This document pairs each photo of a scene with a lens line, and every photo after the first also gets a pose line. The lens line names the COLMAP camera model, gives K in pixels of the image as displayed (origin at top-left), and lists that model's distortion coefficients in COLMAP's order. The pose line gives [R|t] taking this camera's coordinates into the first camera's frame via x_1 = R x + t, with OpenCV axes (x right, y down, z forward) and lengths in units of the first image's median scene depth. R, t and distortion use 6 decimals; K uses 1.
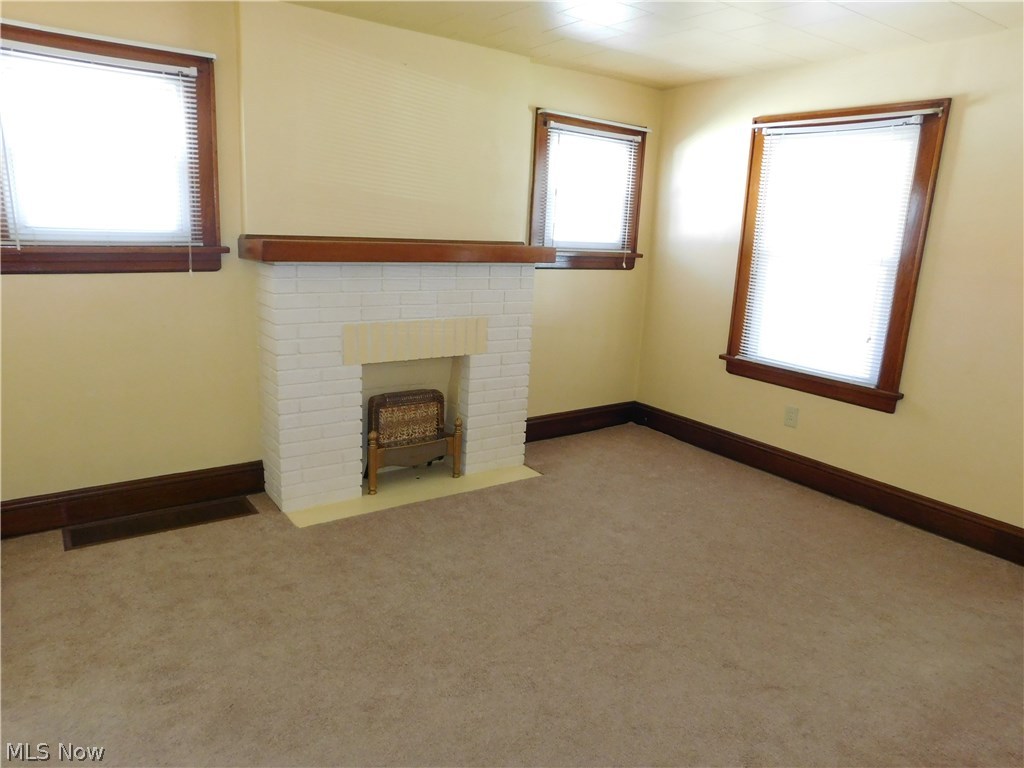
lens RADIAL K [[679.9, 0, 510.5], [0, 679.9, 383.5], [0, 0, 1]] dist [-0.060236, 0.048064]
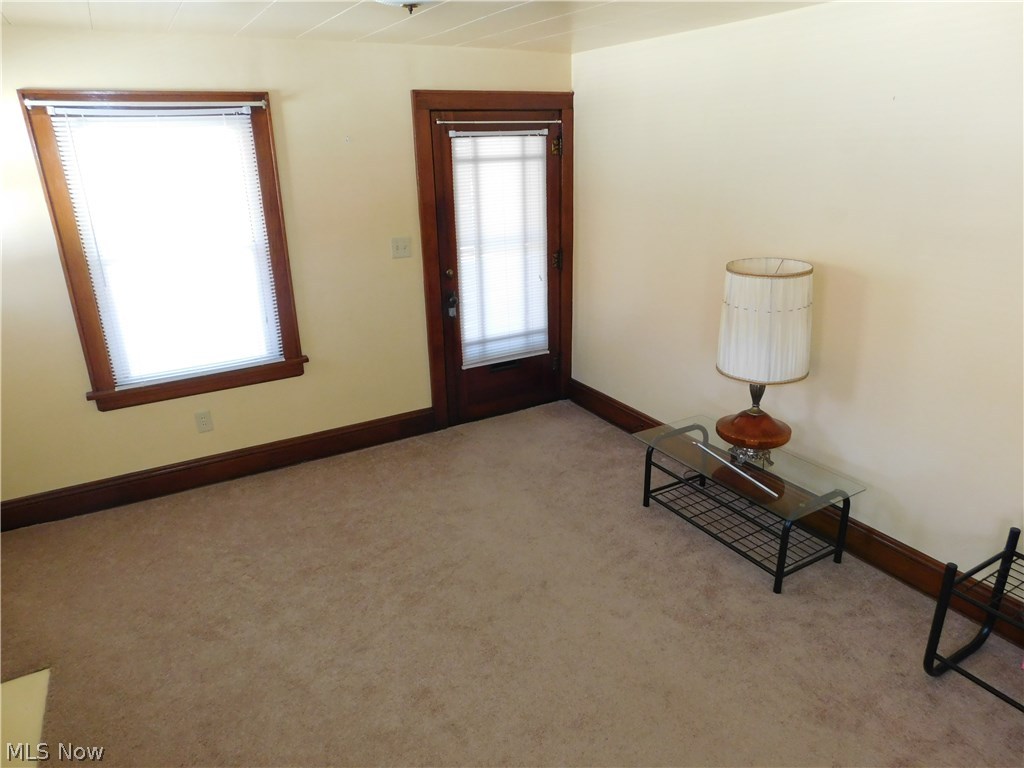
lens RADIAL K [[679.9, 0, 516.3], [0, 679.9, 384.8], [0, 0, 1]] dist [-0.060236, 0.048064]
pose [[0.088705, -0.383085, 0.919444, -0.418848], [0.259466, 0.900101, 0.349993, -0.228448], [-0.961670, 0.207518, 0.179241, 0.423128]]
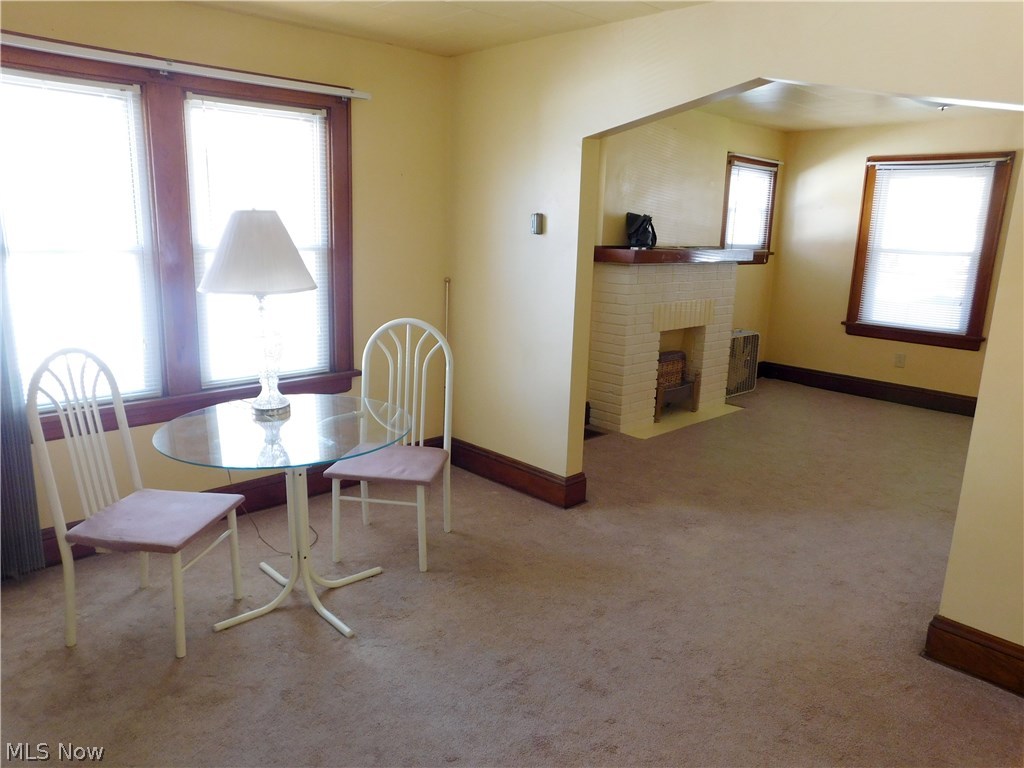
lens RADIAL K [[736.4, 0, 511.4], [0, 736.4, 379.3], [0, 0, 1]] dist [-0.011305, 0.030421]
pose [[0.986691, -0.049593, 0.154859, -0.712749], [0.052062, 0.998573, -0.011928, 0.069796], [-0.154046, 0.019831, 0.987865, -0.481572]]
